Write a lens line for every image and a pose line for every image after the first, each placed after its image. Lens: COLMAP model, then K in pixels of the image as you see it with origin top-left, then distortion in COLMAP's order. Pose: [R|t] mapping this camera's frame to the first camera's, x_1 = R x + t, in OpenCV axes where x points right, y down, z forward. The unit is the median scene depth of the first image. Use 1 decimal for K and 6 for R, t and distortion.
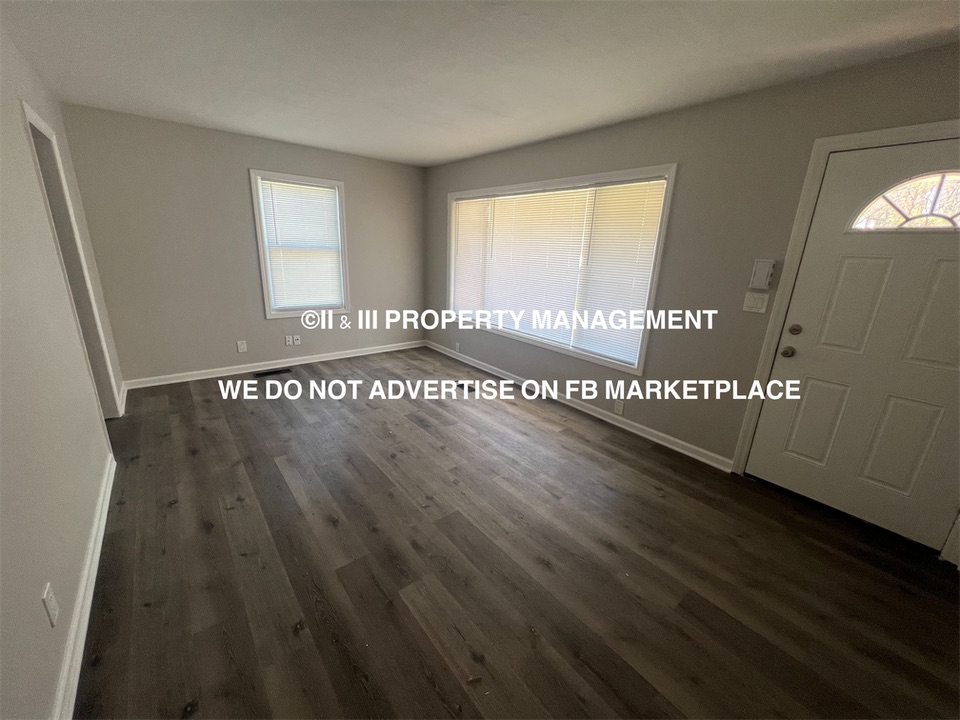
lens RADIAL K [[384.1, 0, 480.2], [0, 384.1, 361.1], [0, 0, 1]] dist [-0.000964, 0.000658]
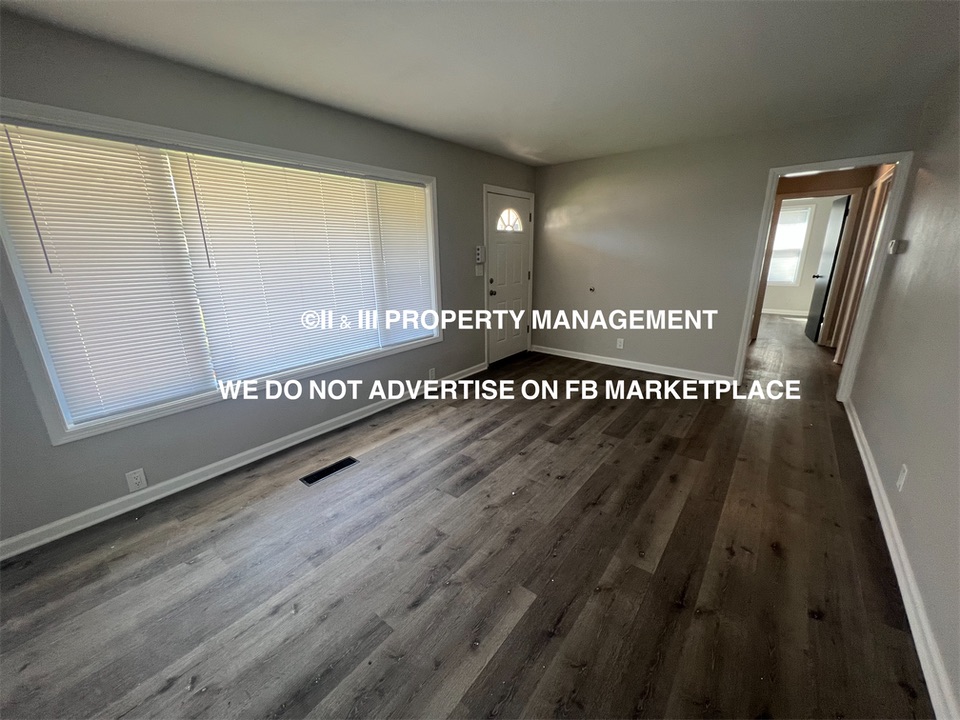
lens RADIAL K [[384.1, 0, 479.1], [0, 384.1, 359.9], [0, 0, 1]] dist [-0.000964, 0.000658]
pose [[-0.216315, -0.302313, 0.928340, -0.815782], [0.287955, 0.888800, 0.356534, -0.323844], [-0.932893, 0.344443, -0.105209, 1.029515]]
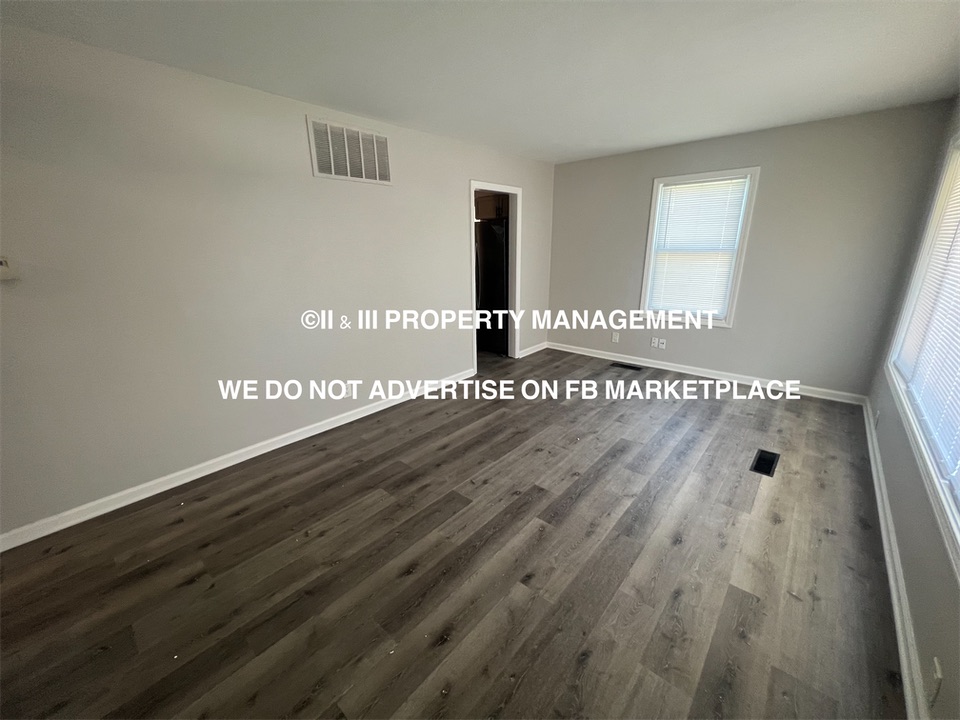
lens RADIAL K [[384.1, 0, 478.0], [0, 384.1, 360.7], [0, 0, 1]] dist [-0.000964, 0.000658]
pose [[0.158371, 0.242621, -0.957107, 0.587669], [-0.262765, 0.944741, 0.196007, -0.119807], [0.951774, 0.220452, 0.213372, 0.500961]]
